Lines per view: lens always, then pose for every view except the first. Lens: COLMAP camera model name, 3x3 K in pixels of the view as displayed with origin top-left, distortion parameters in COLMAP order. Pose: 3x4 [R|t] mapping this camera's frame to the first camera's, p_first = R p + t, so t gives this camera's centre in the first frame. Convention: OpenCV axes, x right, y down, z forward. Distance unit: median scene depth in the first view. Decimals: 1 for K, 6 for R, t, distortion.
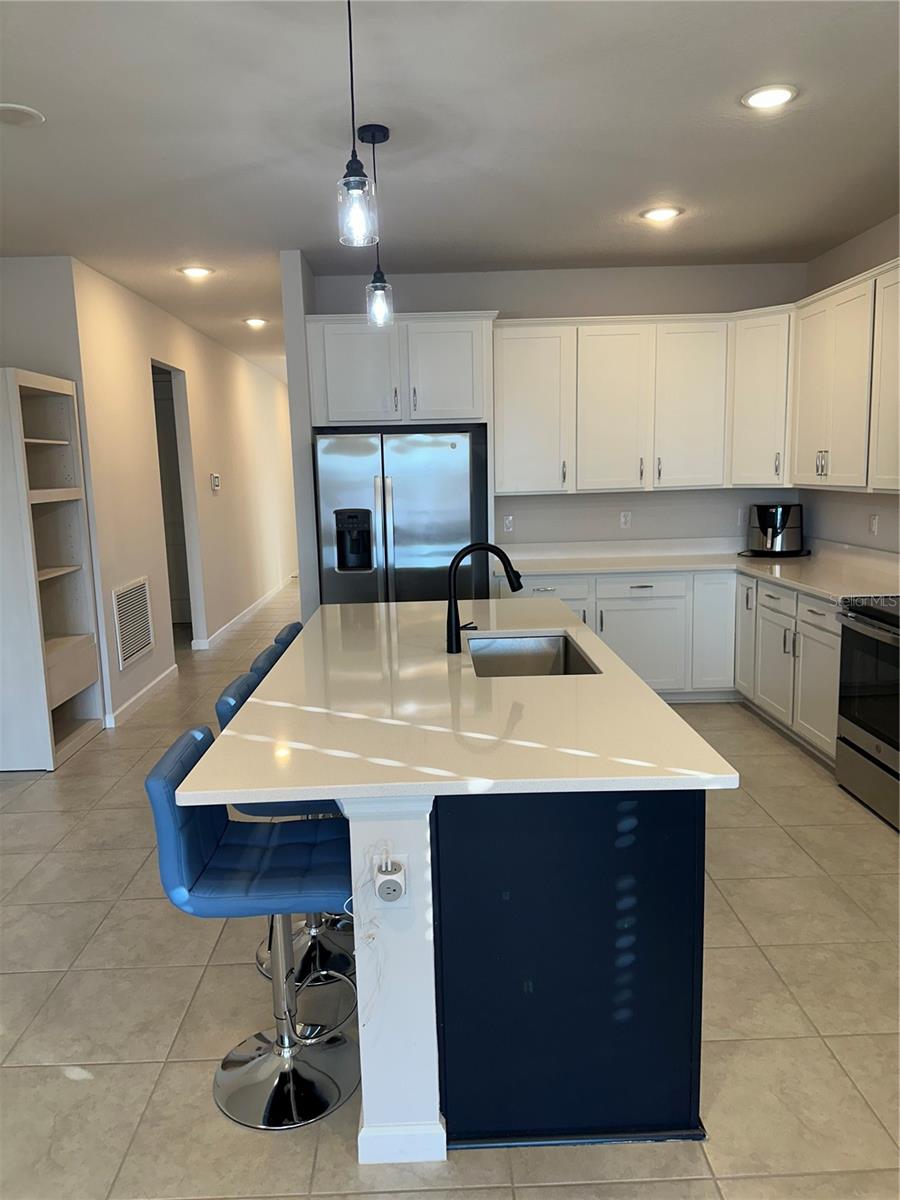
lens RADIAL K [[841.9, 0, 449.4], [0, 841.9, 604.3], [0, 0, 1]] dist [0.093365, -0.118372]
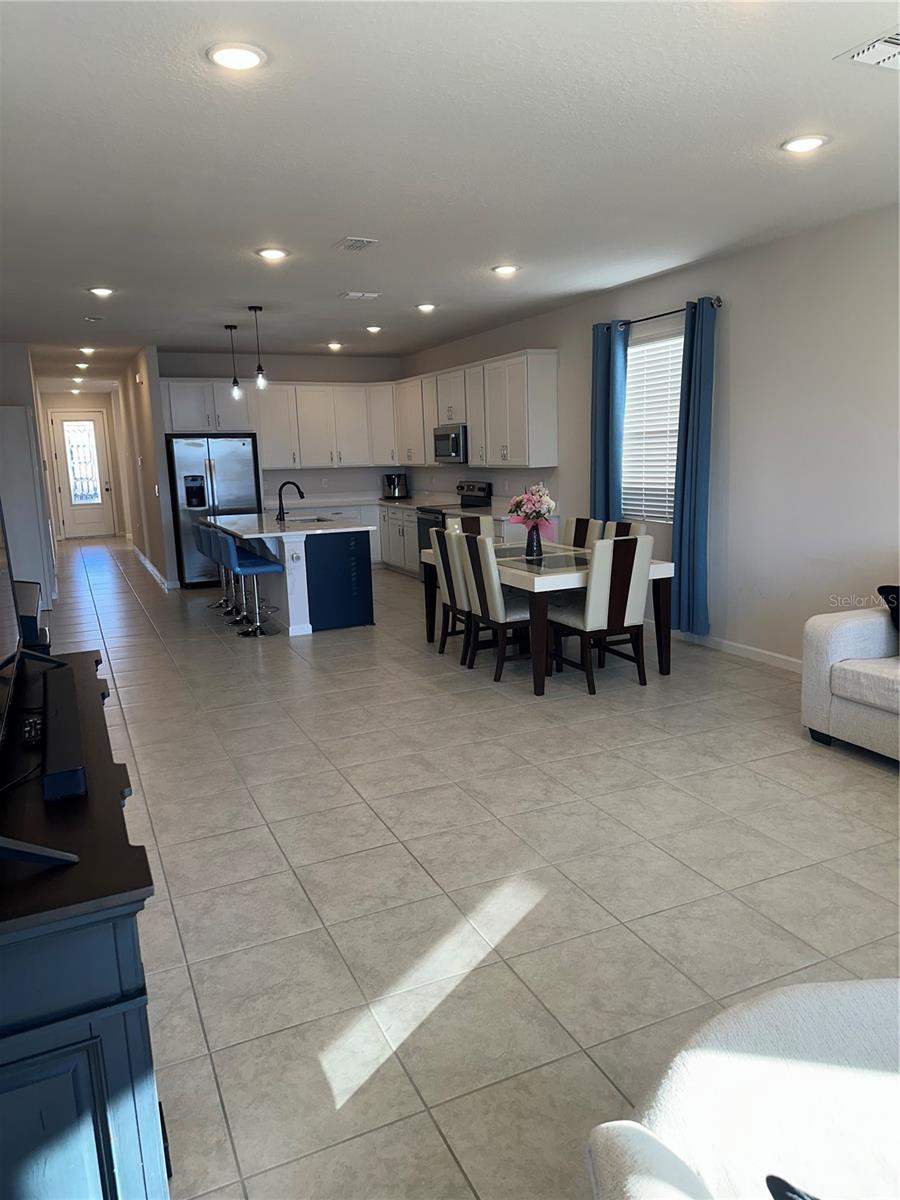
lens RADIAL K [[841.9, 0, 449.4], [0, 841.9, 604.3], [0, 0, 1]] dist [0.093365, -0.118372]
pose [[0.920794, -0.067655, 0.384138, -0.341920], [0.065870, 0.997669, 0.017818, 0.189904], [-0.384448, 0.008897, 0.923104, -1.059398]]
